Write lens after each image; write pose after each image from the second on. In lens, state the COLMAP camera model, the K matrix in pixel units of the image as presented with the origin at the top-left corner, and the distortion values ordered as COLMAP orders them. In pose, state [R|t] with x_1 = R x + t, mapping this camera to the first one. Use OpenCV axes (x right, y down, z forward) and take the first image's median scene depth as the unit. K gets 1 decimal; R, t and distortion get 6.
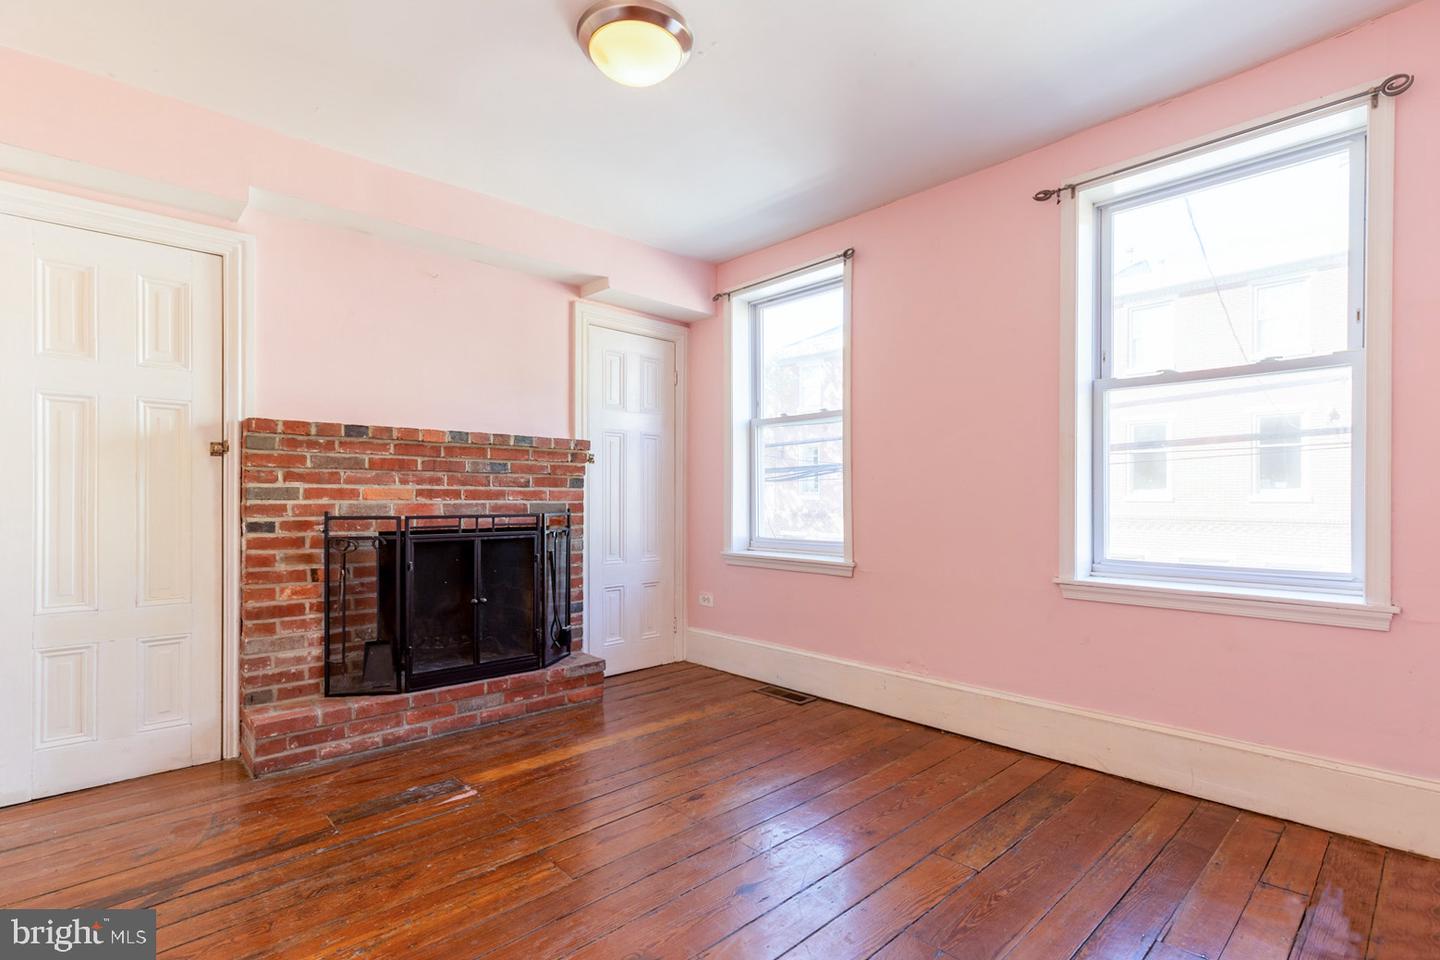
lens RADIAL K [[685.0, 0, 723.7], [0, 685.0, 498.9], [0, 0, 1]] dist [-0.000009, 0.000123]
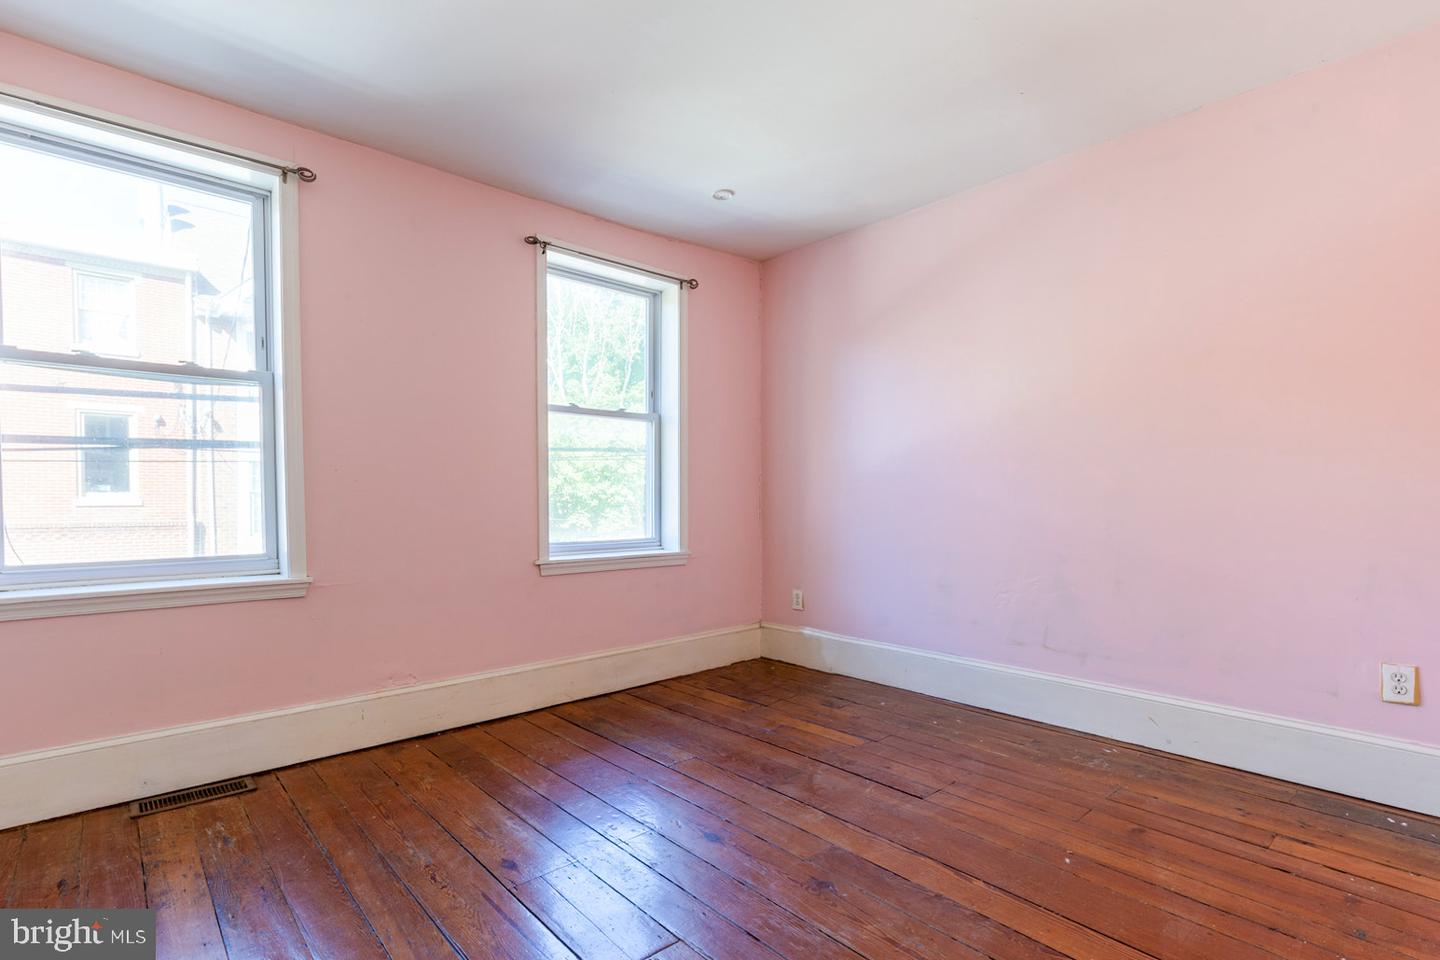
lens RADIAL K [[691.8, 0, 721.2], [0, 691.8, 516.8], [0, 0, 1]] dist [0.000651, 0.000139]
pose [[0.017256, -0.023451, 0.999576, -0.592369], [0.005775, 0.999711, 0.023354, 0.008792], [-0.999834, 0.005370, 0.017387, 0.523364]]
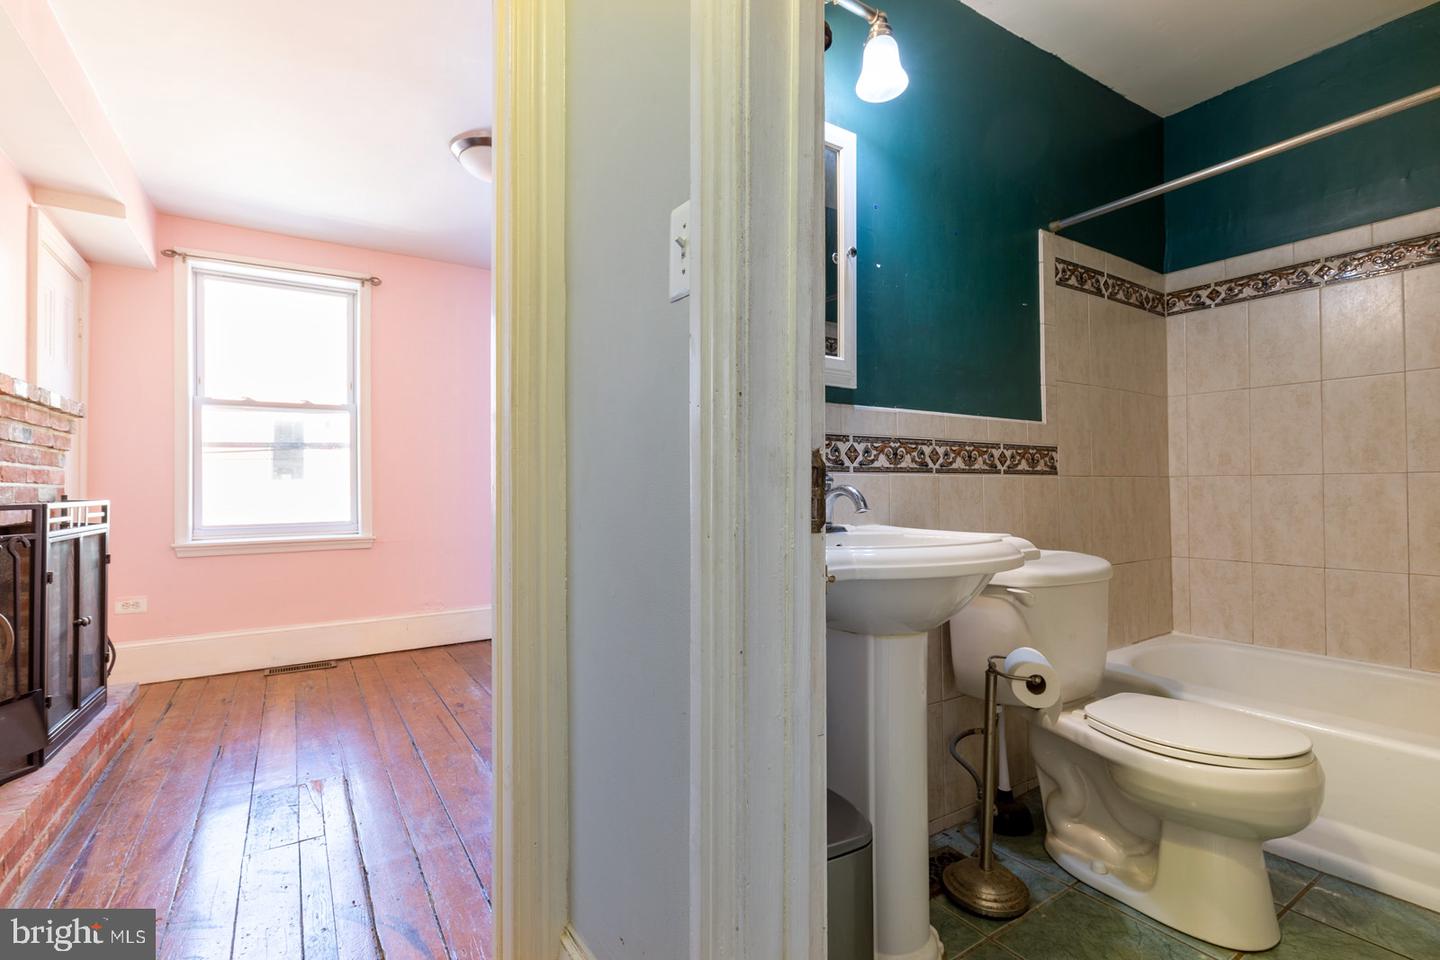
lens RADIAL K [[663.0, 0, 720.0], [0, 663.0, 480.0], [0, 0, 1]] dist [0.004035, -0.000285]
pose [[0.173344, 0.007789, 0.984831, -0.869773], [0.008392, 0.999921, -0.009386, 0.010757], [-0.984826, 0.009892, 0.173264, 0.195715]]
